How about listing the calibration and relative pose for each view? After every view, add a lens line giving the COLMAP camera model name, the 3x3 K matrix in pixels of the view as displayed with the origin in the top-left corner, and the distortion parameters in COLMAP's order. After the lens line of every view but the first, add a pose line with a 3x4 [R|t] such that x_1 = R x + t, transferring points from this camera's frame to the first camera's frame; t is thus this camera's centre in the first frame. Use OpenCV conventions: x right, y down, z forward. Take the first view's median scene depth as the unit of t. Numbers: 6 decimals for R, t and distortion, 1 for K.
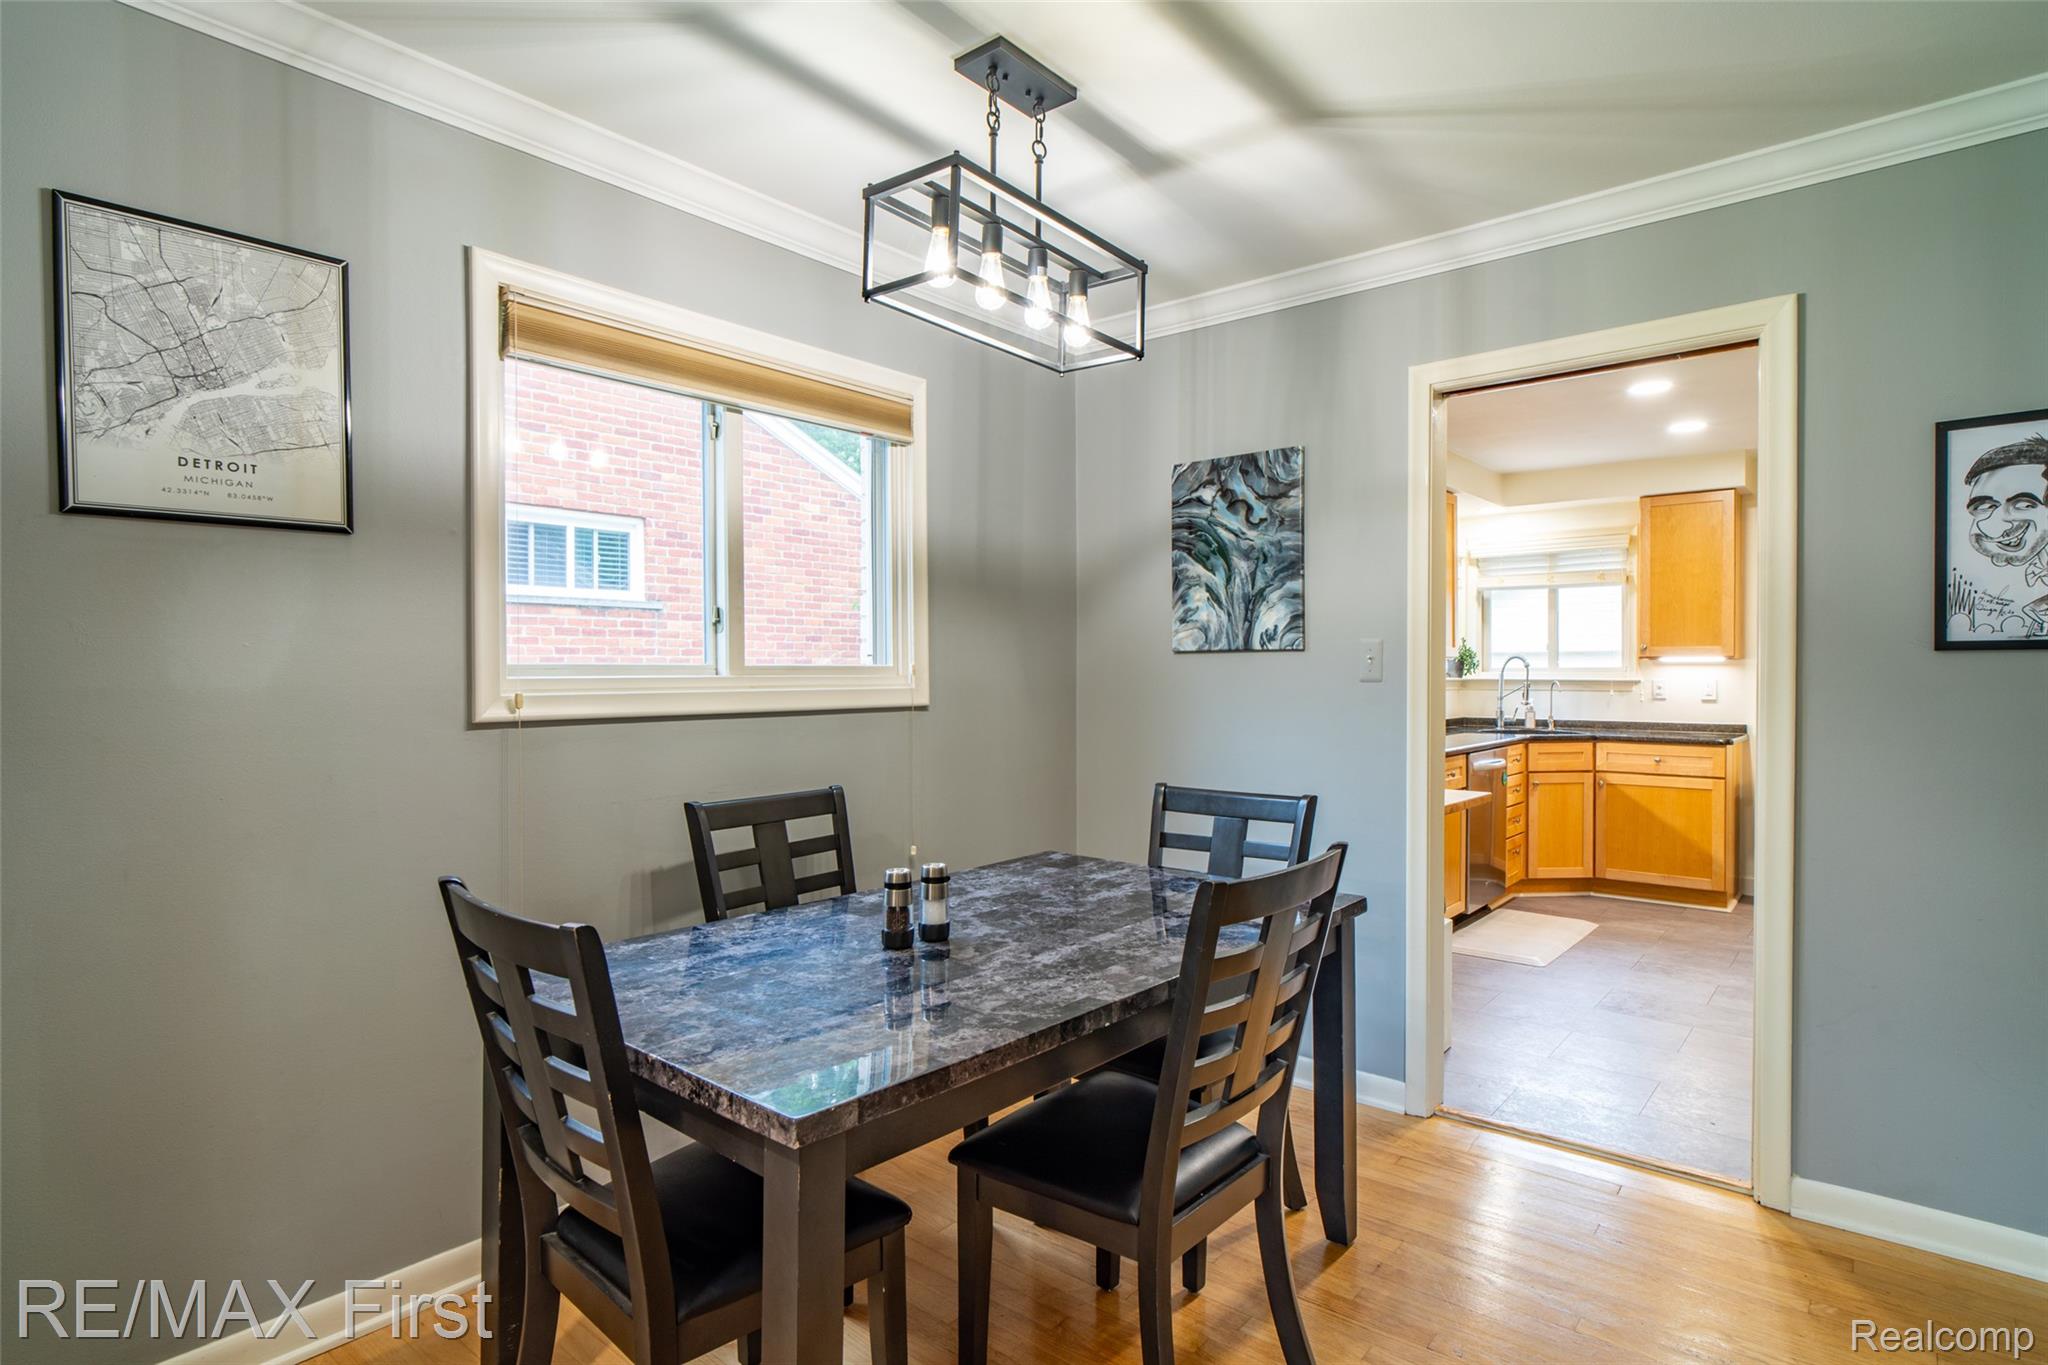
lens RADIAL K [[1058.1, 0, 1035.4], [0, 1058.1, 685.2], [0, 0, 1]] dist [-0.003651, 0.000935]
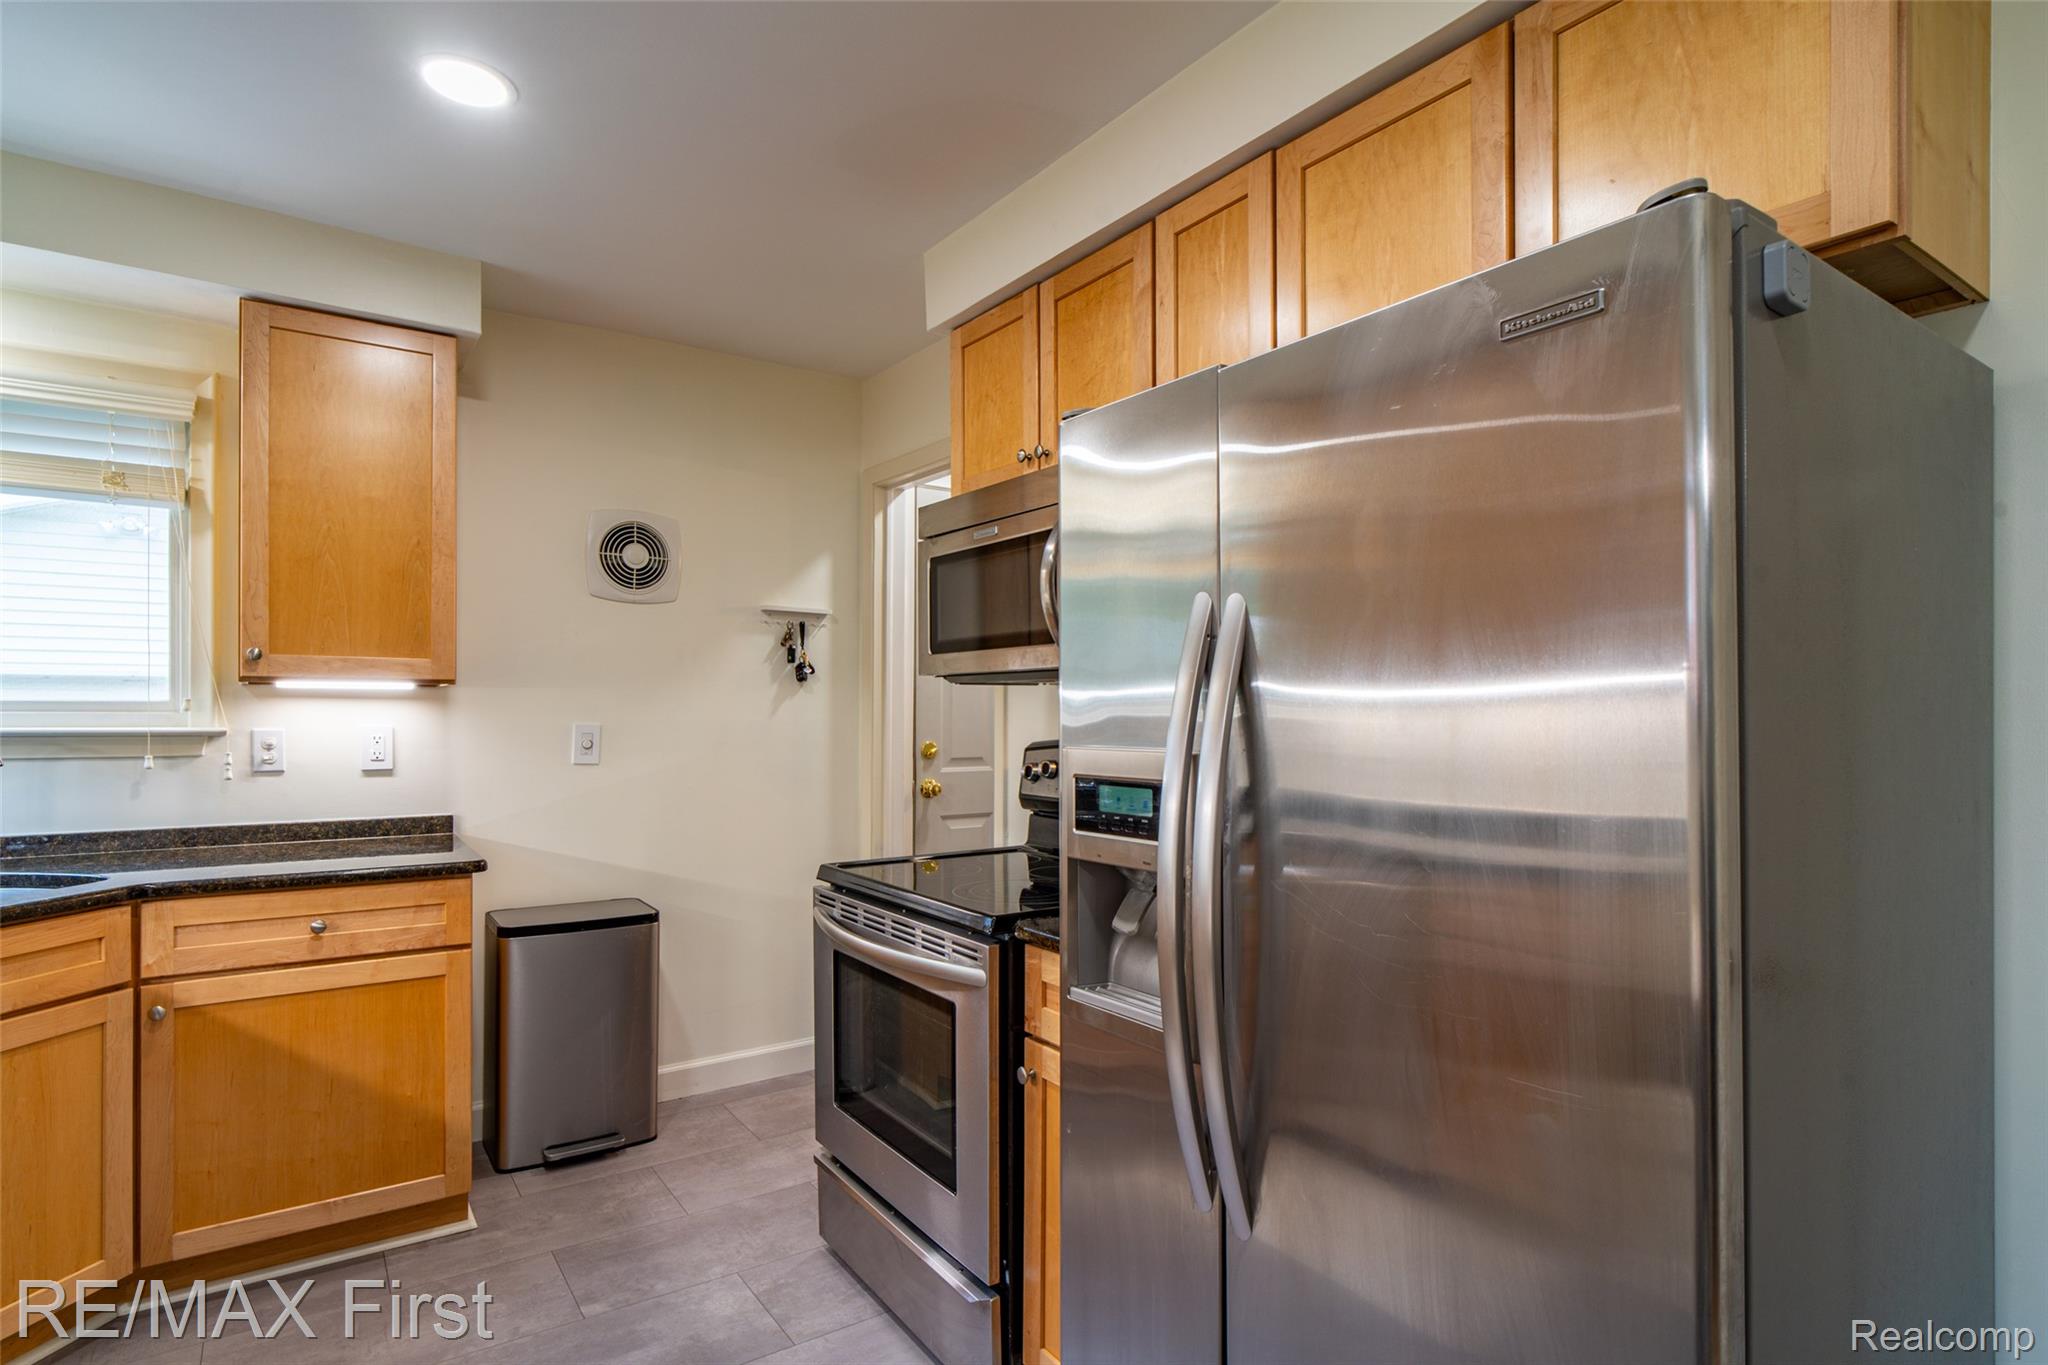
lens RADIAL K [[1058.1, 0, 1043.3], [0, 1058.1, 697.9], [0, 0, 1]] dist [-0.003651, 0.000935]
pose [[0.243233, 0.009604, 0.969920, 0.262306], [0.011052, 0.999859, -0.012672, -0.010445], [-0.969905, 0.013802, 0.243093, 0.637848]]
